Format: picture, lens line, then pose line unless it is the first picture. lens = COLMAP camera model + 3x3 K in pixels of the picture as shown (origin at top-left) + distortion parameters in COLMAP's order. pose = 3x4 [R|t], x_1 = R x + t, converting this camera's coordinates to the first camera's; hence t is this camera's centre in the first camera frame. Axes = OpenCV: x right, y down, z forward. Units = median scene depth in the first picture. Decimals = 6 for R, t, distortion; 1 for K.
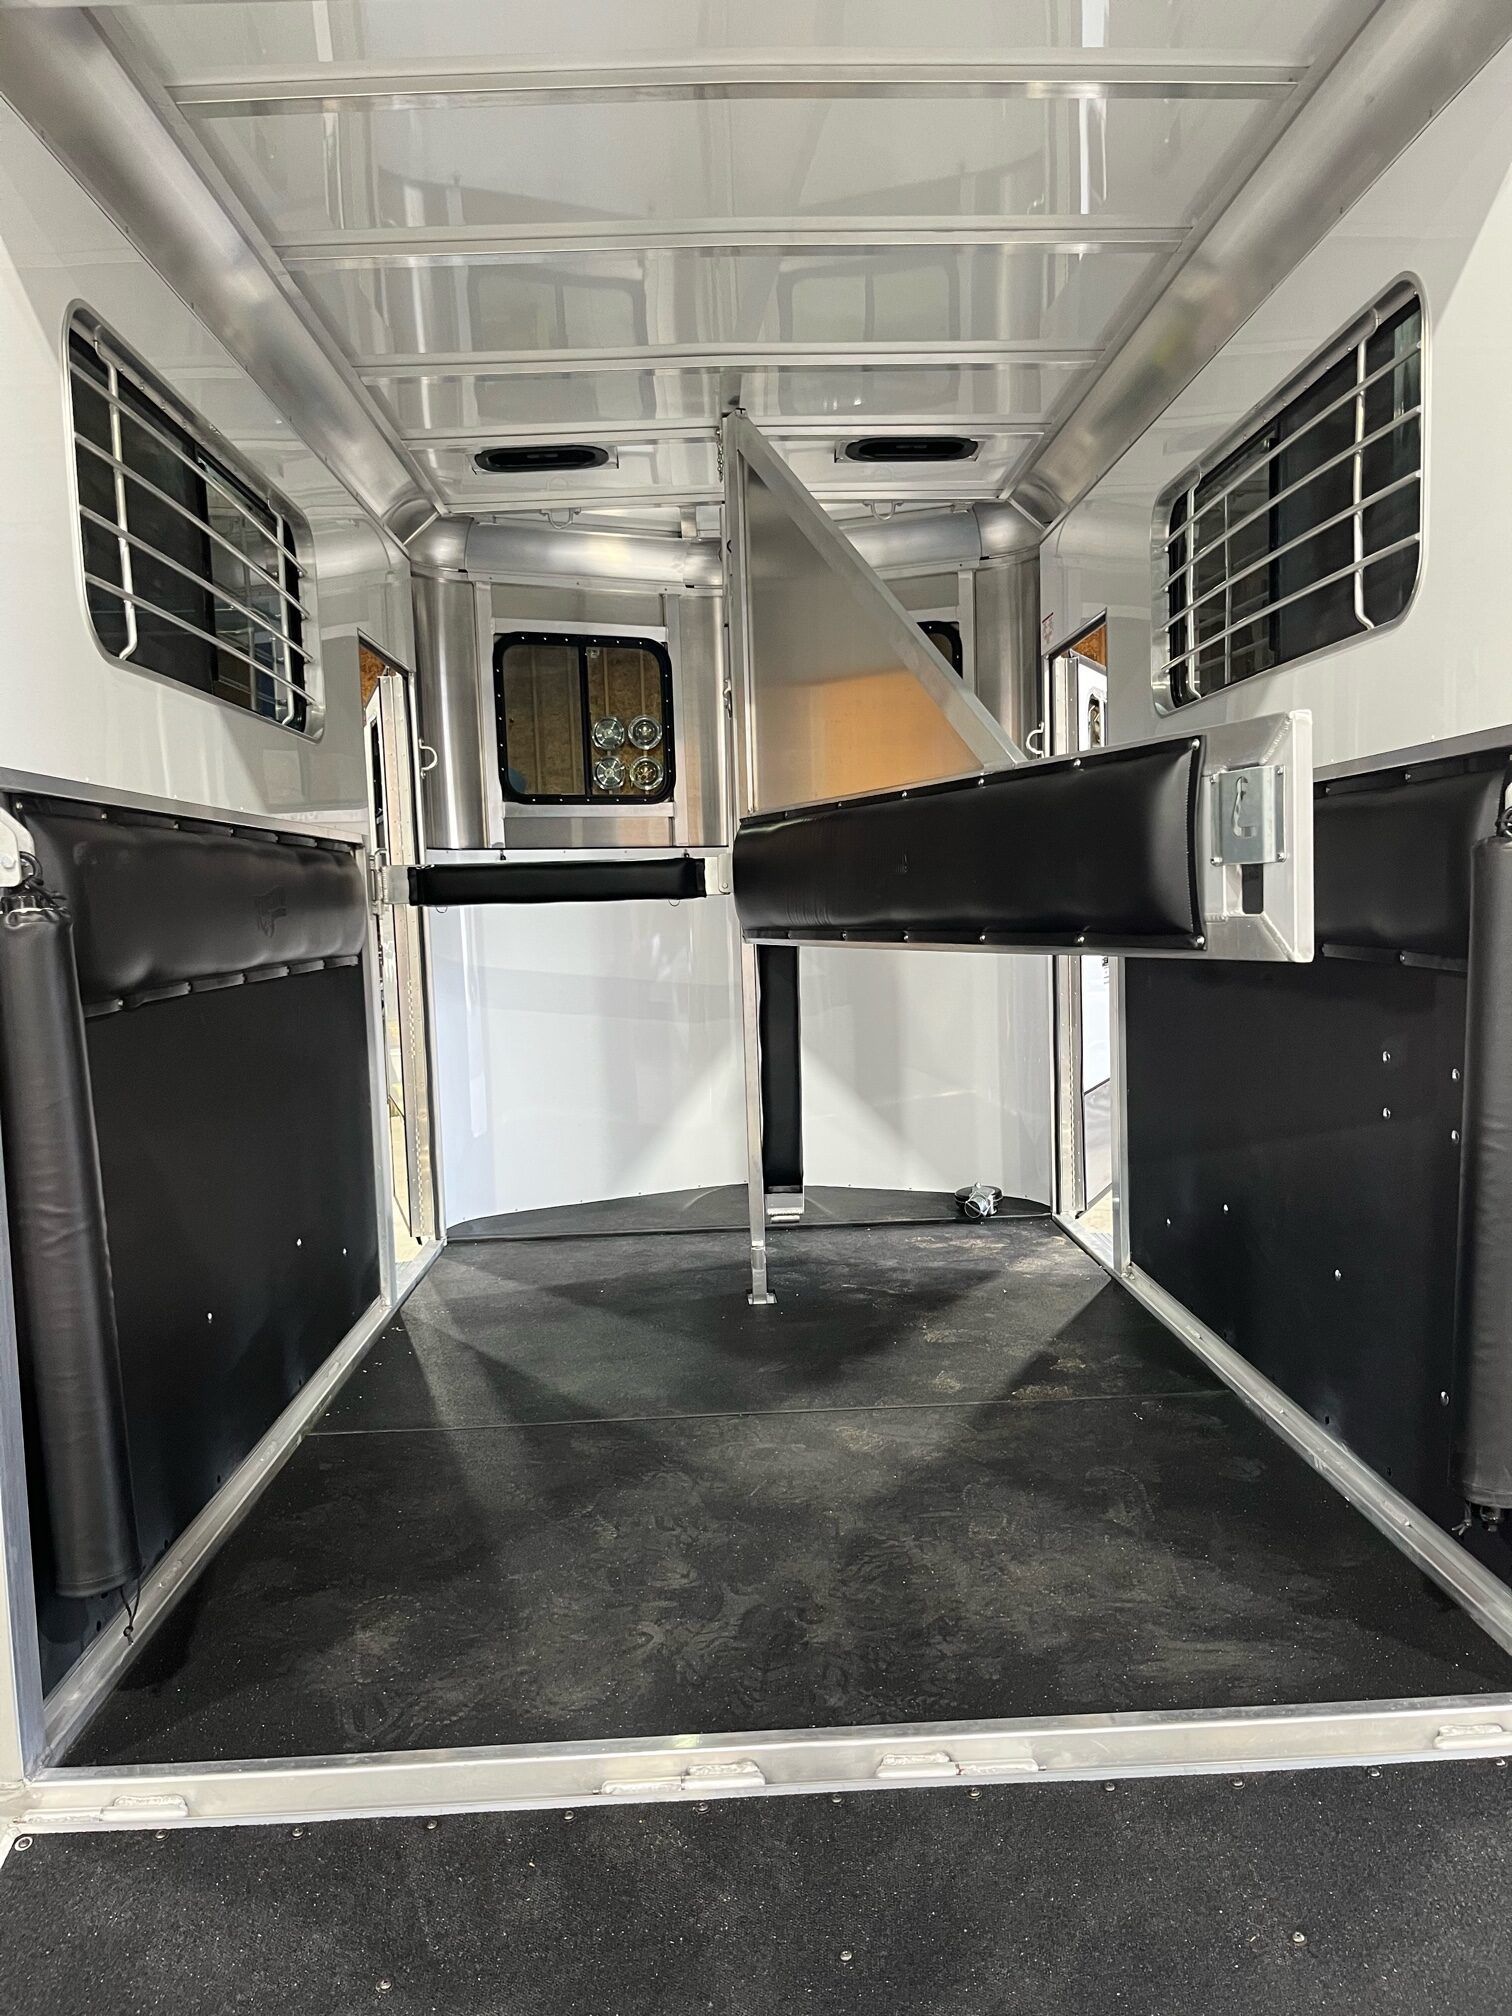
lens RADIAL K [[1559.6, 0, 755.4], [0, 1559.6, 1018.6], [0, 0, 1]] dist [0.055171, -0.072967]
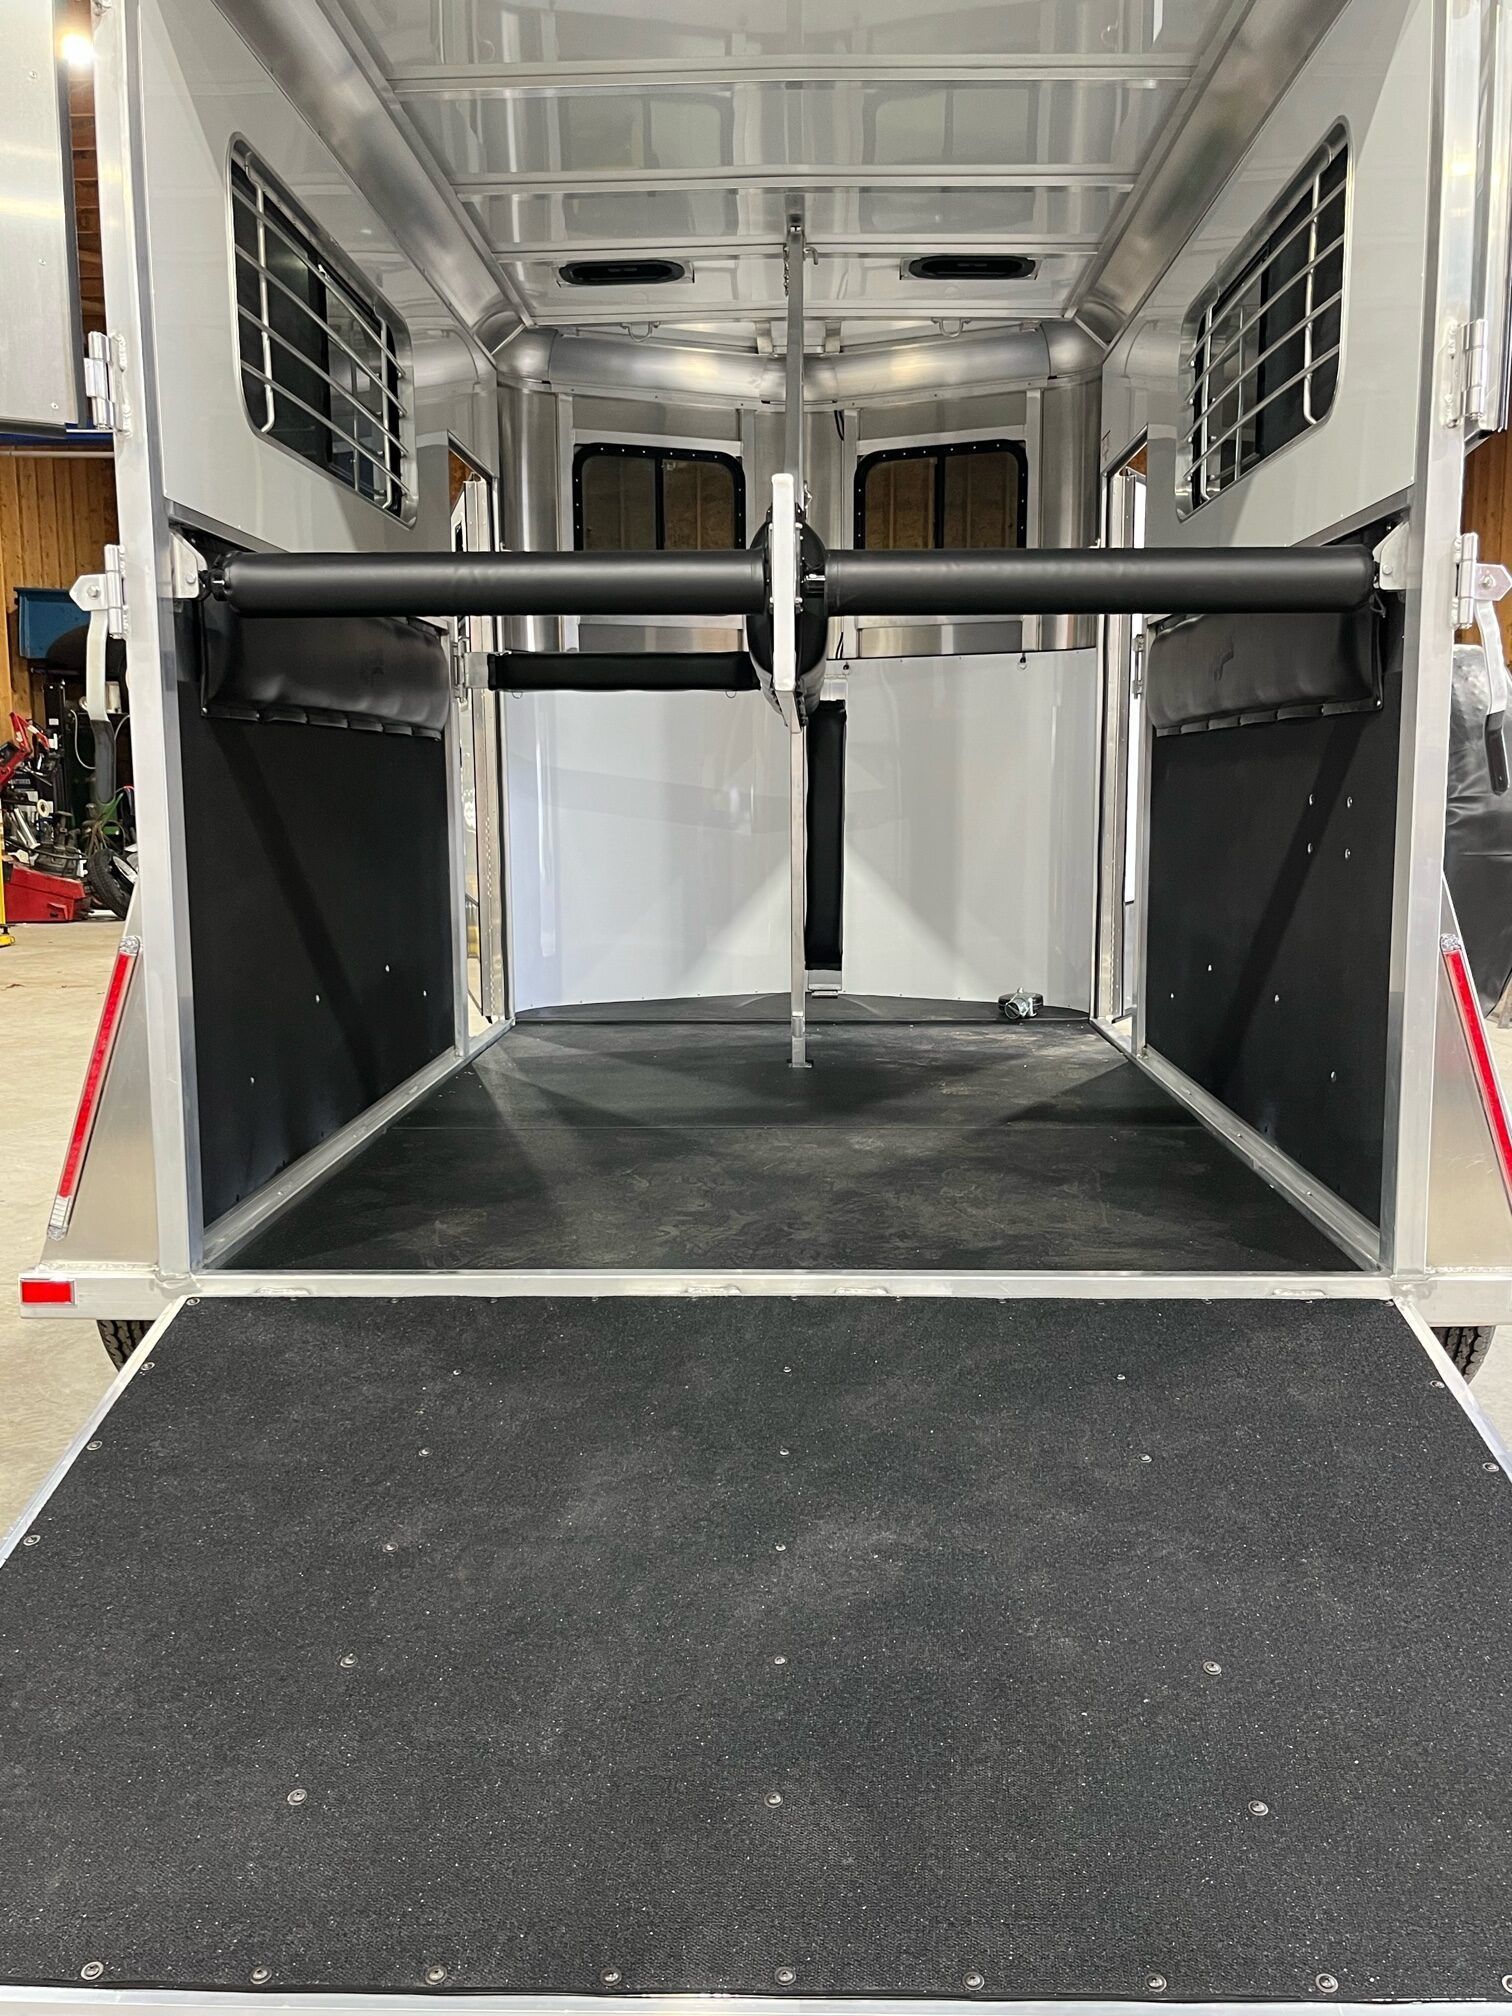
lens RADIAL K [[1748.3, 0, 758.4], [0, 1748.3, 1003.1], [0, 0, 1]] dist [0.039865, -0.043603]
pose [[0.997658, 0.036001, -0.058164, 0.043314], [-0.033236, 0.998303, 0.047823, 0.077618], [0.059787, -0.045778, 0.997161, -0.205794]]
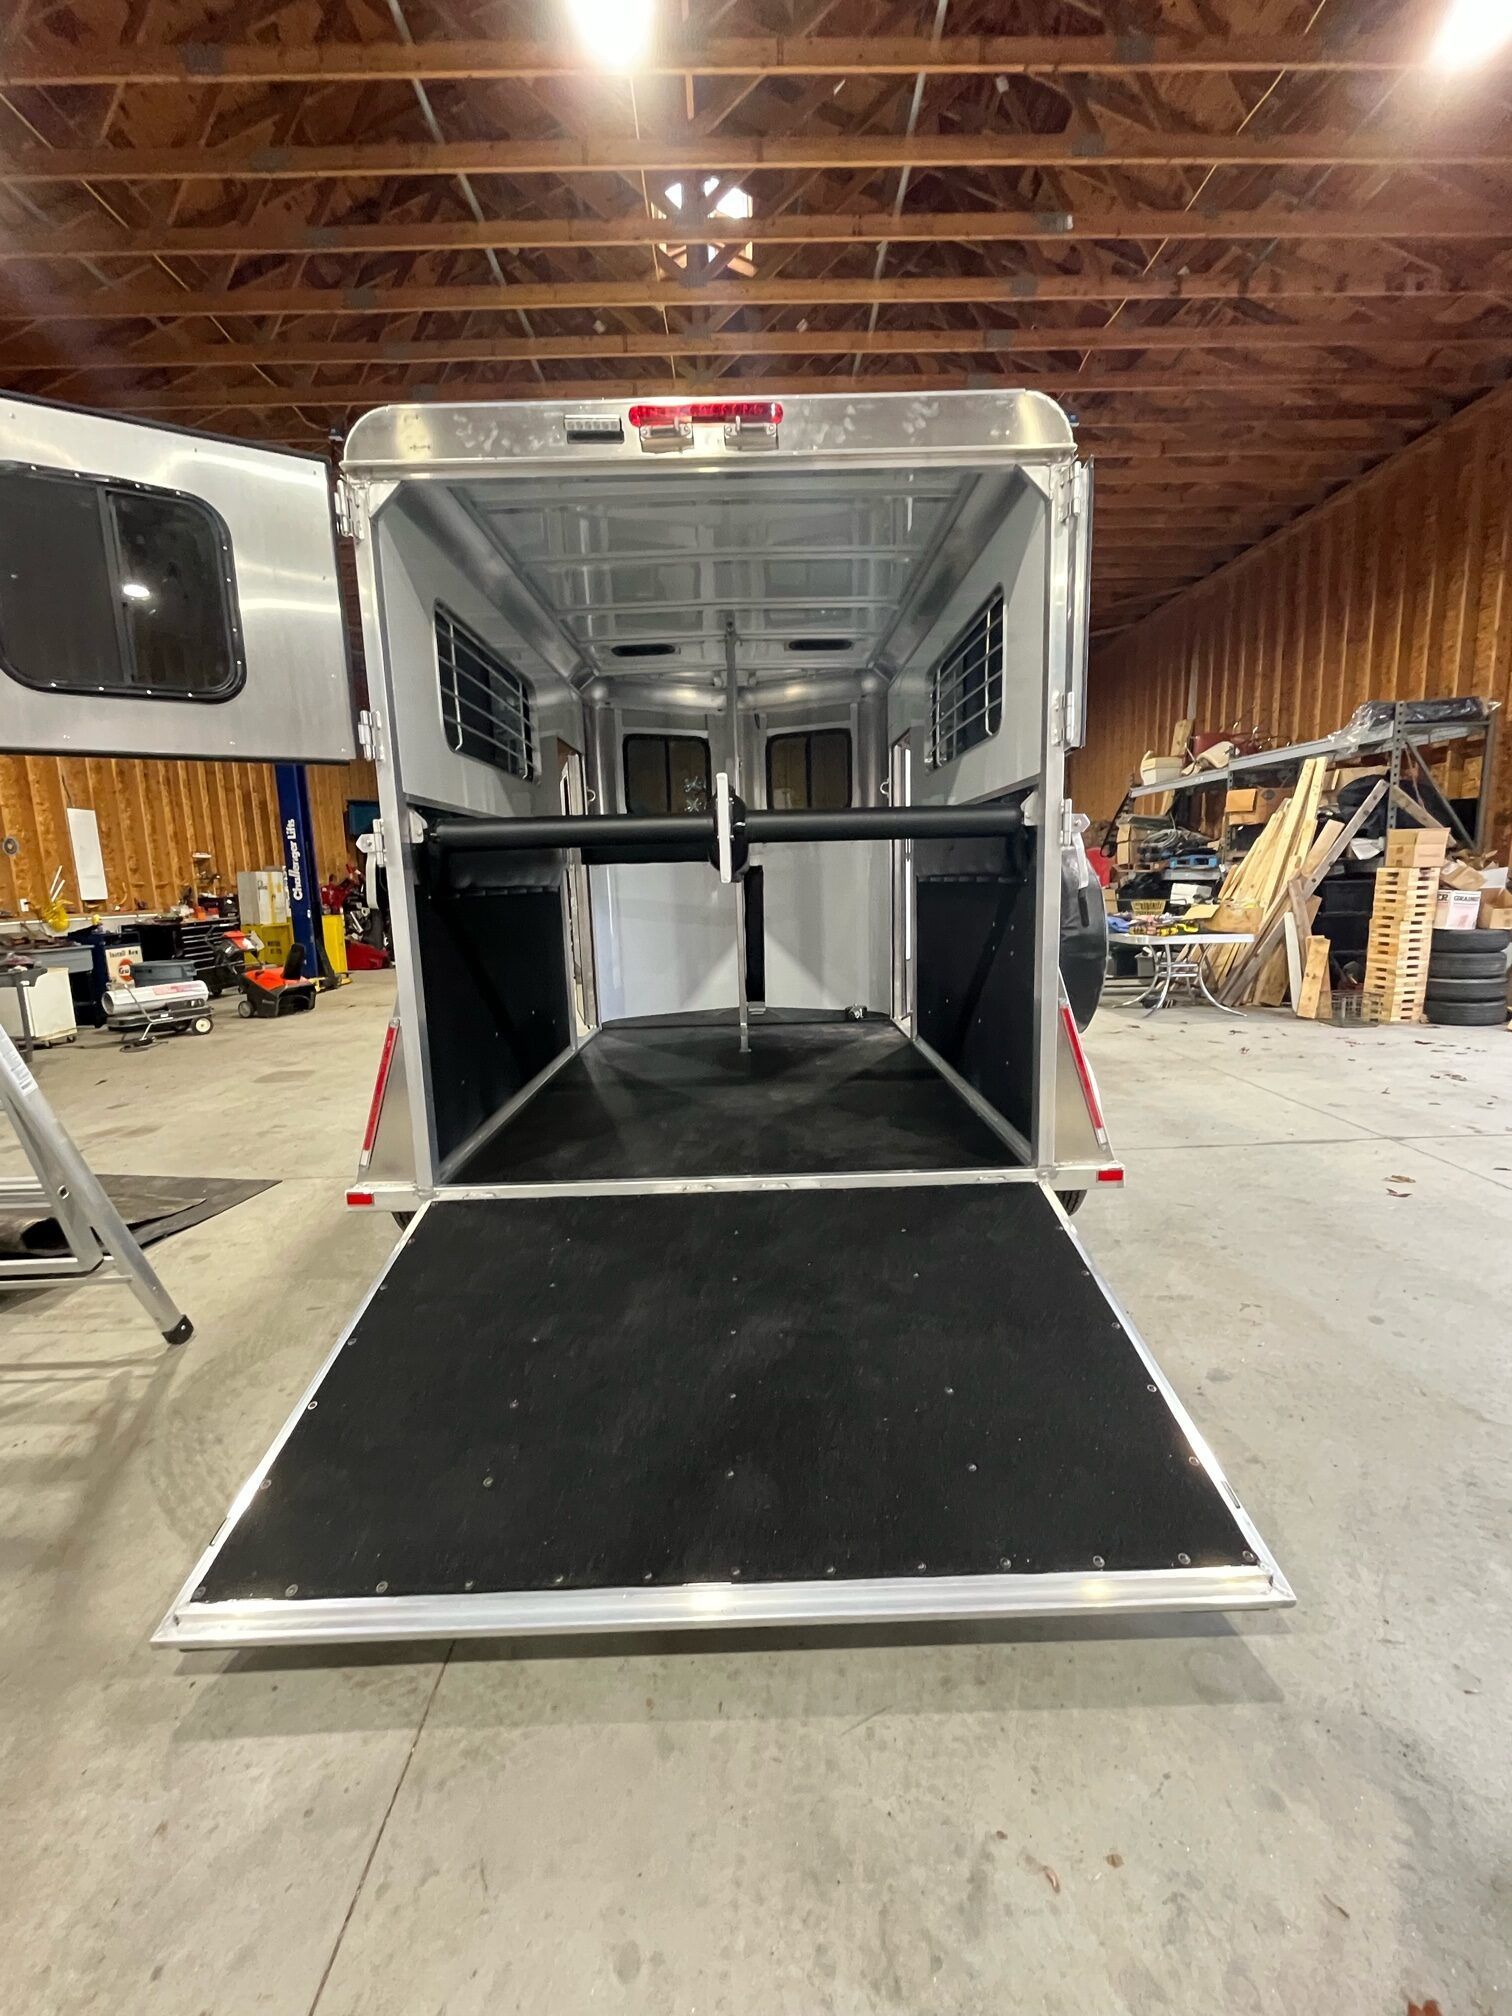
lens RADIAL K [[869.4, 0, 758.4], [0, 869.4, 1012.9], [0, 0, 1]] dist [-0.003984, 0.001338]
pose [[0.999617, 0.008107, -0.026455, 0.052107], [-0.006110, 0.997188, 0.074695, 0.038313], [0.026986, -0.074505, 0.996855, -0.188363]]
